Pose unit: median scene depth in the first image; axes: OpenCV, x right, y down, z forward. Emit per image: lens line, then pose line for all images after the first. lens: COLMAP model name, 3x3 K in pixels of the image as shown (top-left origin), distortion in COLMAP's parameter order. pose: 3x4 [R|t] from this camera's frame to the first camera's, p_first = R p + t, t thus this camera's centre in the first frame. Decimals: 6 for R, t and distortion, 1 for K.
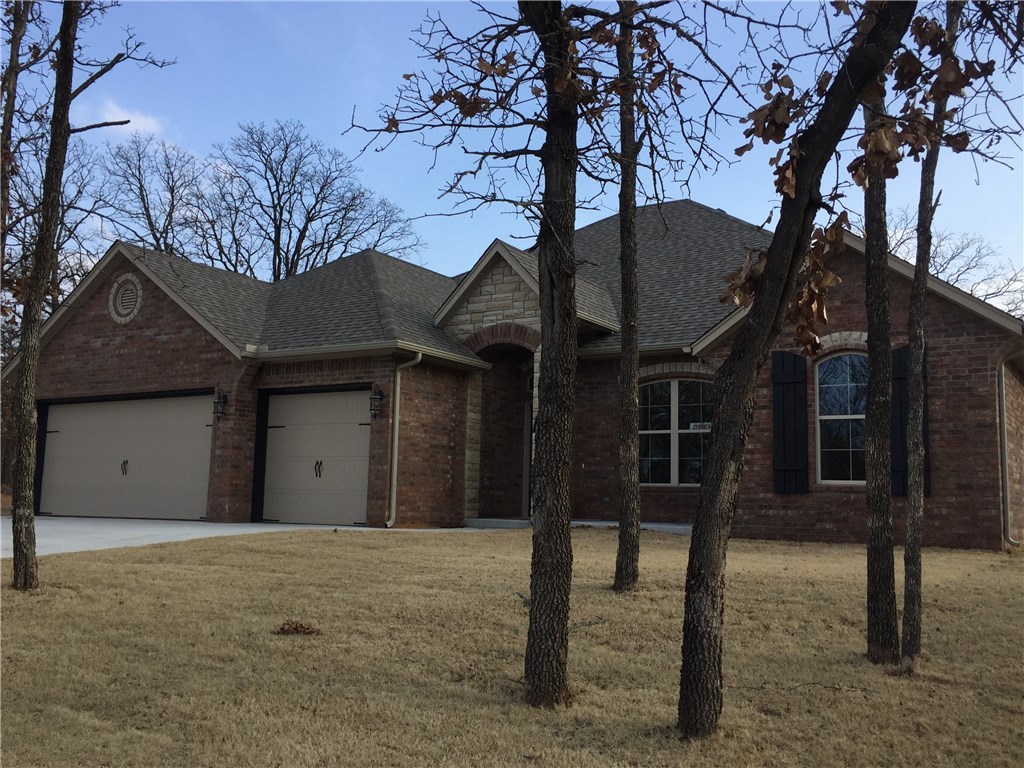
lens RADIAL K [[980.9, 0, 511.9], [0, 980.9, 387.2], [0, 0, 1]] dist [0.017766, 0.000000]
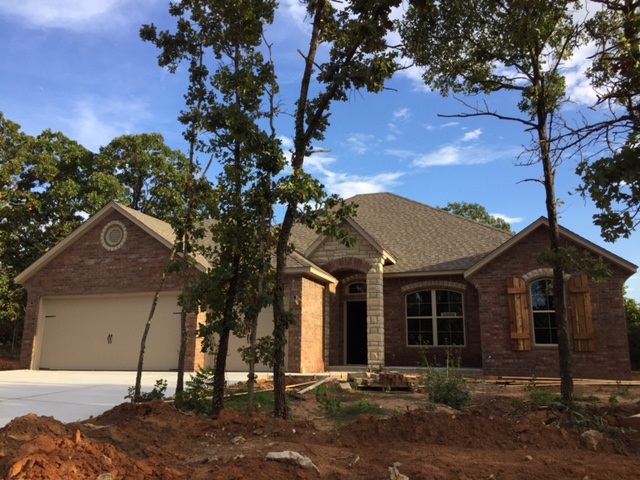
lens RADIAL K [[543.5, 0, 320.1], [0, 543.5, 238.5], [0, 0, 1]] dist [0.016661, -0.015103]
pose [[0.968715, 0.035402, 0.245636, -0.289759], [-0.014156, 0.996044, -0.087728, -0.010055], [-0.247770, 0.081506, 0.965384, 0.030472]]
